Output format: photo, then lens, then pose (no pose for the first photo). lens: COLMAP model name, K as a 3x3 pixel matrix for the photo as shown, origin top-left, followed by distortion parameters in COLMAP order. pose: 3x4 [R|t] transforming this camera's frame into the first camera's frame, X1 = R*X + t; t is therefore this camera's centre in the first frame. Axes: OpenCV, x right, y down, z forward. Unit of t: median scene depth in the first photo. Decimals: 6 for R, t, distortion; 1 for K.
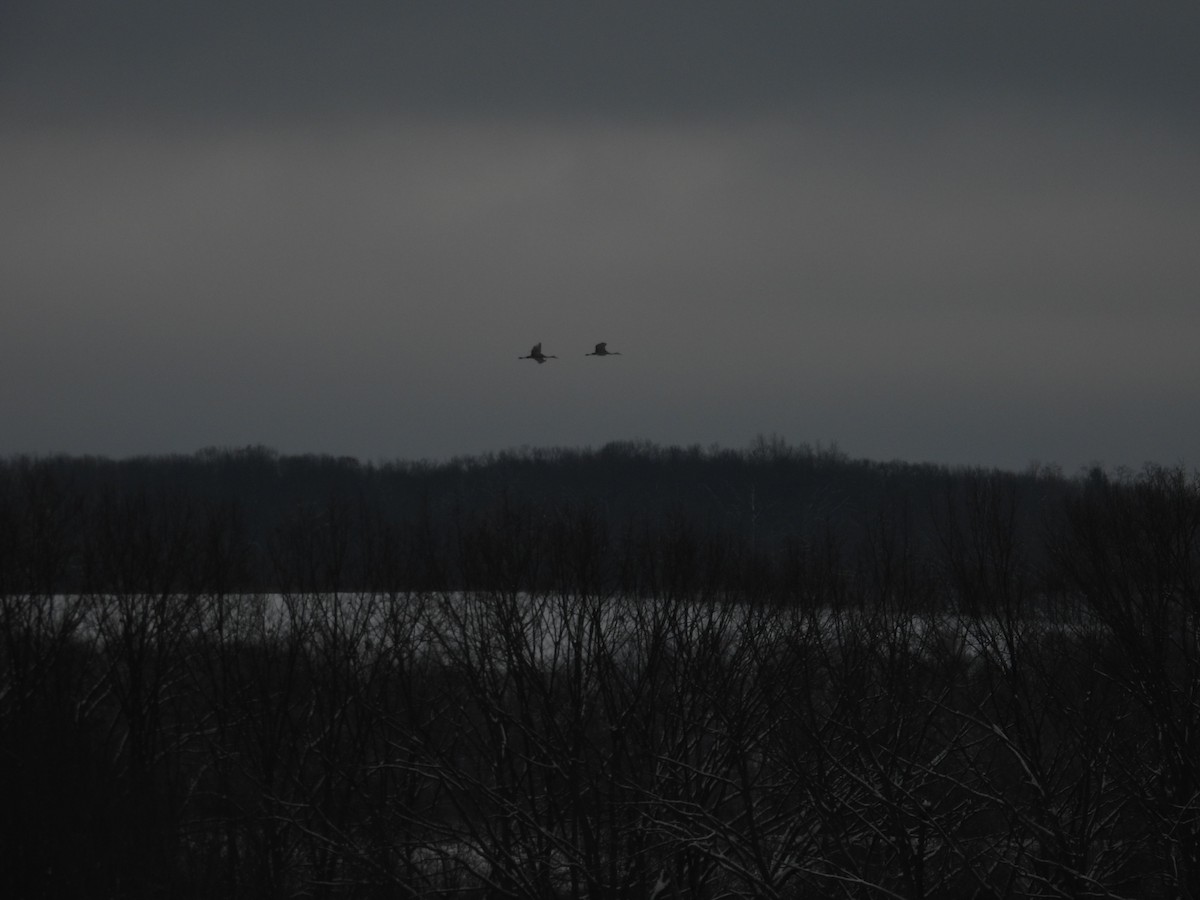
lens RADIAL K [[918.4, 0, 600.0], [0, 918.4, 449.8], [0, 0, 1]] dist [-0.000131, 0.003752]
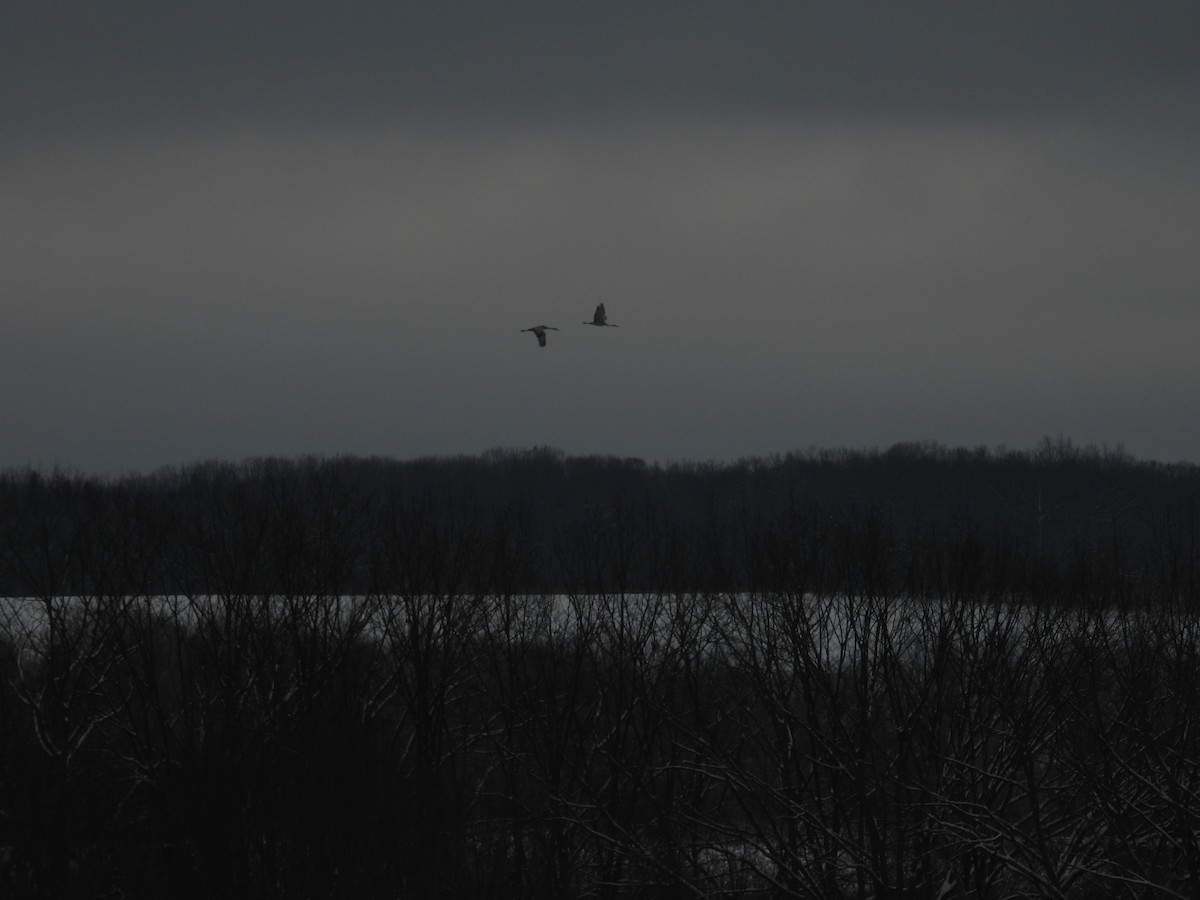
lens RADIAL K [[918.4, 0, 600.1], [0, 918.4, 450.1], [0, 0, 1]] dist [-0.000131, 0.003752]
pose [[1.000000, 0.000707, -0.000246, -0.311646], [-0.000707, 0.999999, 0.001076, -0.001761], [0.000247, -0.001076, 0.999999, 0.000322]]
